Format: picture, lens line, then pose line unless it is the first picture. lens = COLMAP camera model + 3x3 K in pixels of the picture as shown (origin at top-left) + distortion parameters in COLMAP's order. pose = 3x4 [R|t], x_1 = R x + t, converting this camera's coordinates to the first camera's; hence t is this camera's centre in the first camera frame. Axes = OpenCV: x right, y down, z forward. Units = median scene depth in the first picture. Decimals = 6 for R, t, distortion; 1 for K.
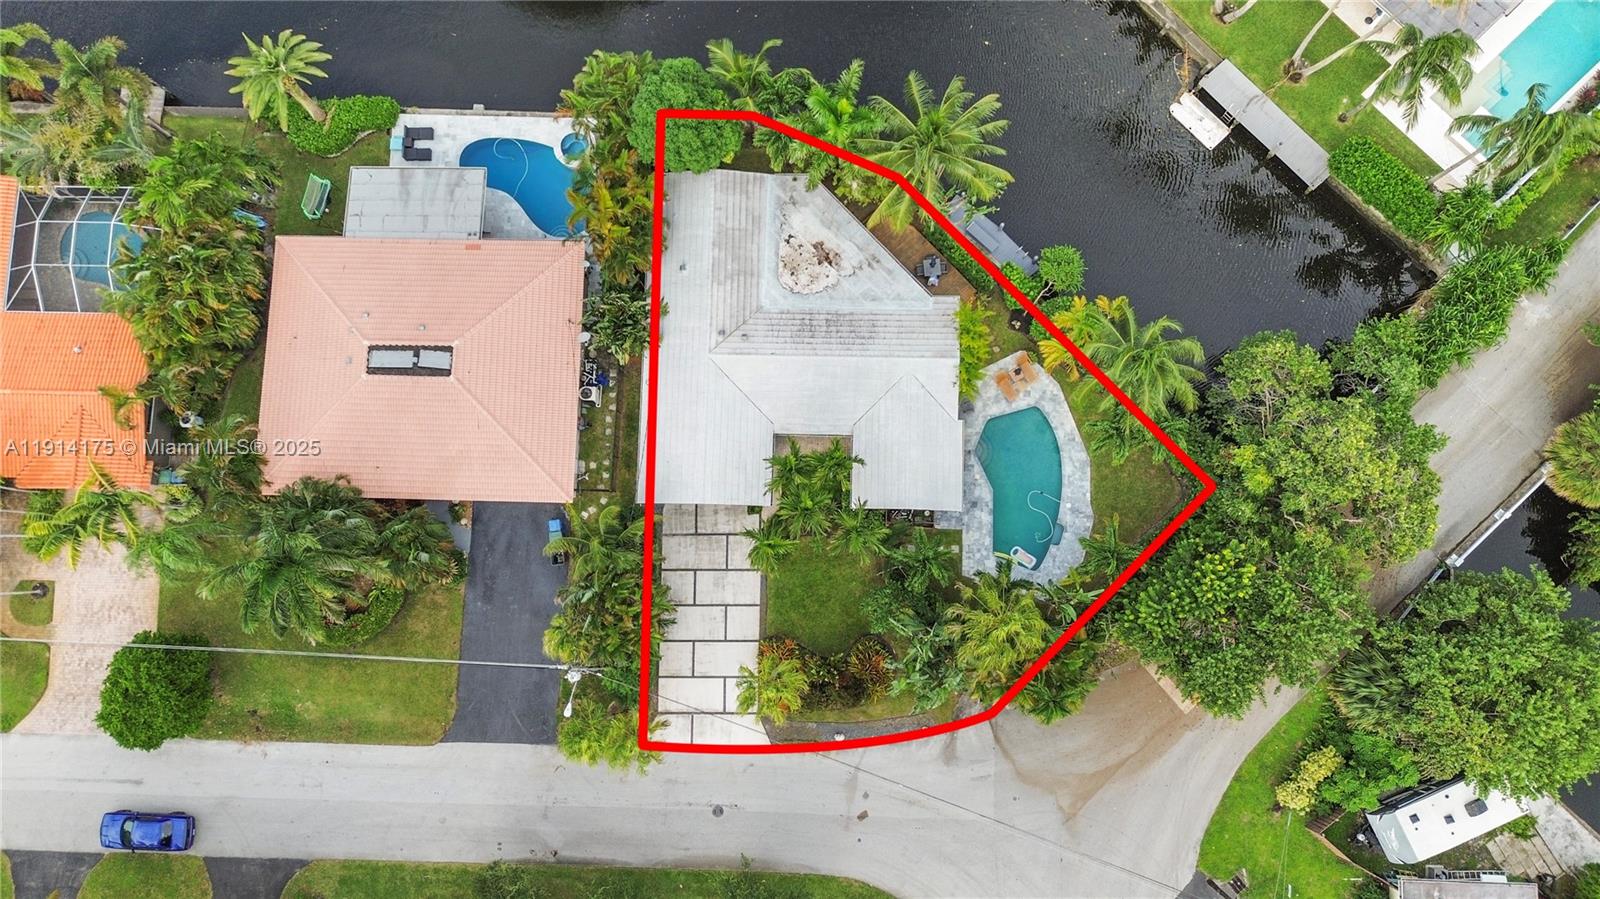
lens RADIAL K [[1121.7, 0, 793.9], [0, 1121.7, 479.4], [0, 0, 1]] dist [0.049965, -0.049536]
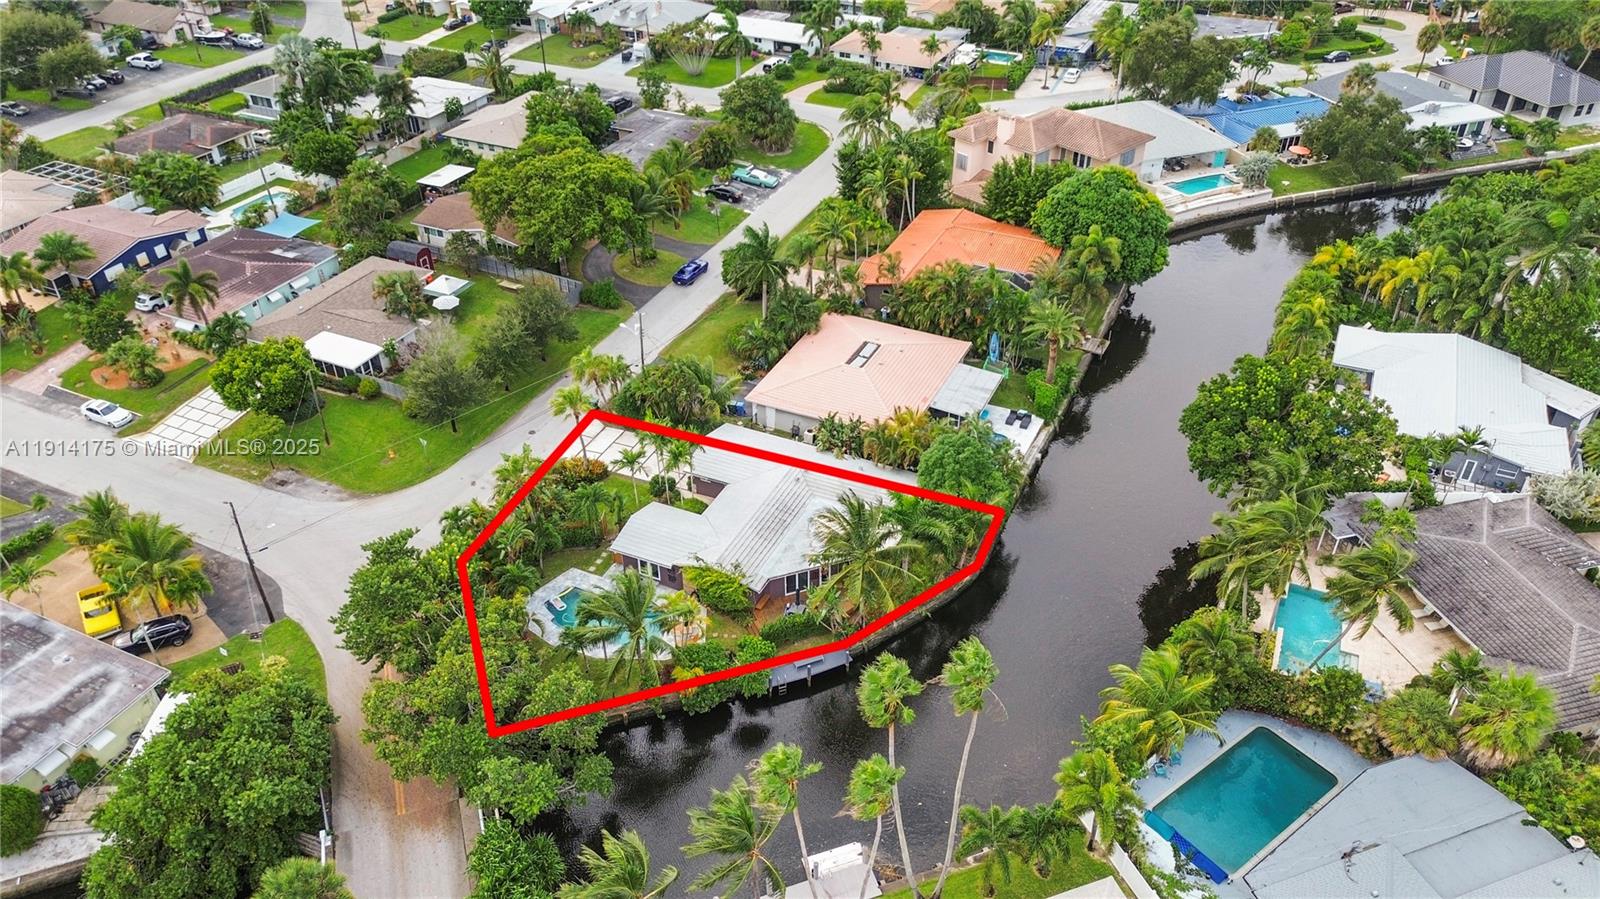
lens RADIAL K [[1213.1, 0, 798.5], [0, 1213.1, 369.2], [0, 0, 1]] dist [0.005375, 0.000920]
pose [[-0.401835, 0.498881, -0.767885, 1.044049], [-0.908440, -0.111712, 0.402811, -0.718696], [0.115173, 0.859441, 0.498093, 0.125218]]
